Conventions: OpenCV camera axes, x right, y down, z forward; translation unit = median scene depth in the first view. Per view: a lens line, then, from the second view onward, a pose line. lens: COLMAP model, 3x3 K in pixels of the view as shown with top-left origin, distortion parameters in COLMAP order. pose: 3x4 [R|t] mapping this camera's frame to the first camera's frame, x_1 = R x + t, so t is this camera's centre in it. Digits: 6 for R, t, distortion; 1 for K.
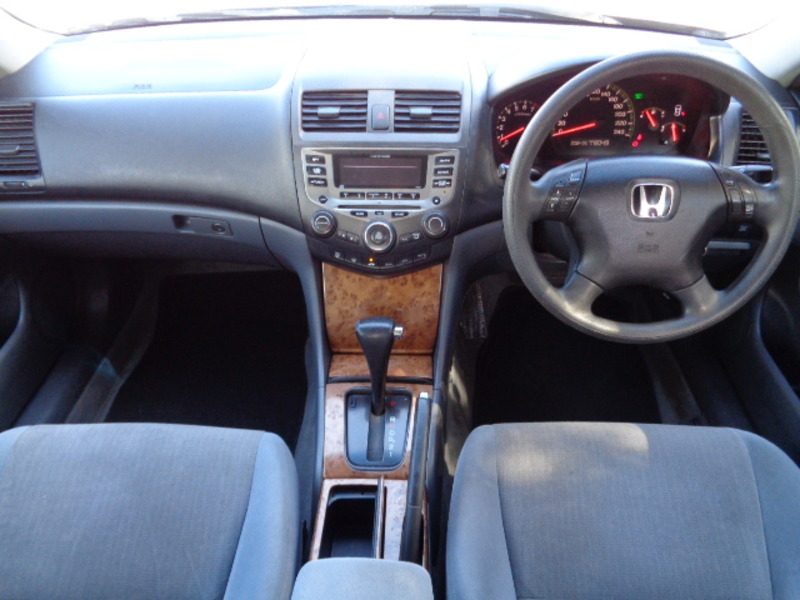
lens RADIAL K [[591.4, 0, 395.9], [0, 591.4, 299.3], [0, 0, 1]] dist [0.003719, -0.005234]
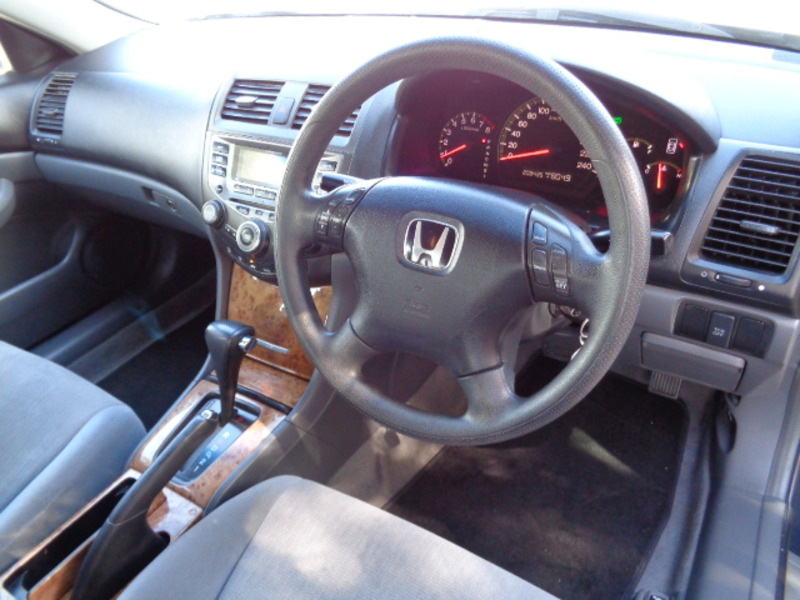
lens RADIAL K [[591.4, 0, 404.1], [0, 591.4, 300.7], [0, 0, 1]] dist [0.003719, -0.005234]
pose [[0.870829, 0.229698, -0.434622, 0.550792], [-0.246409, 0.968991, 0.018396, -0.078430], [0.425370, 0.091075, 0.900425, 0.257182]]
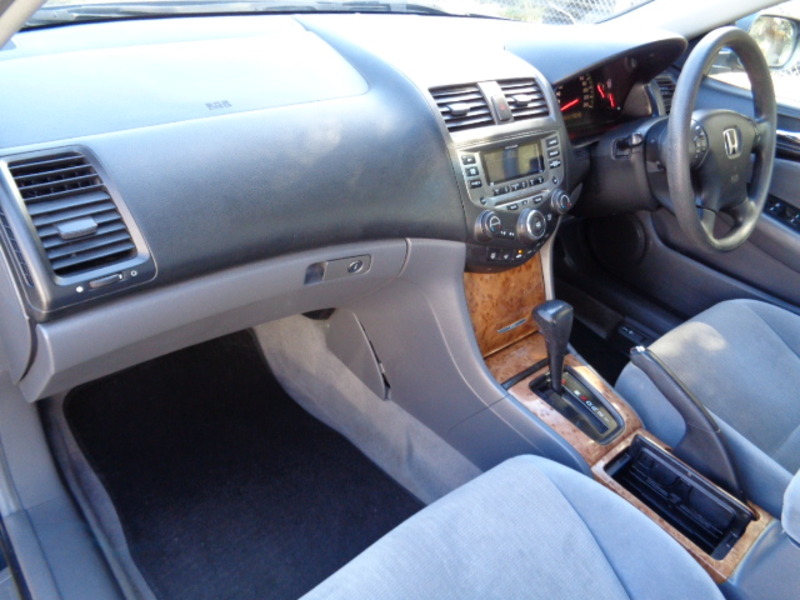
lens RADIAL K [[591.4, 0, 401.8], [0, 591.4, 300.8], [0, 0, 1]] dist [0.003719, -0.005234]
pose [[0.731021, -0.298080, 0.613805, -0.773802], [0.307781, 0.946875, 0.093271, -0.133553], [-0.608999, 0.120735, 0.783928, 0.332812]]
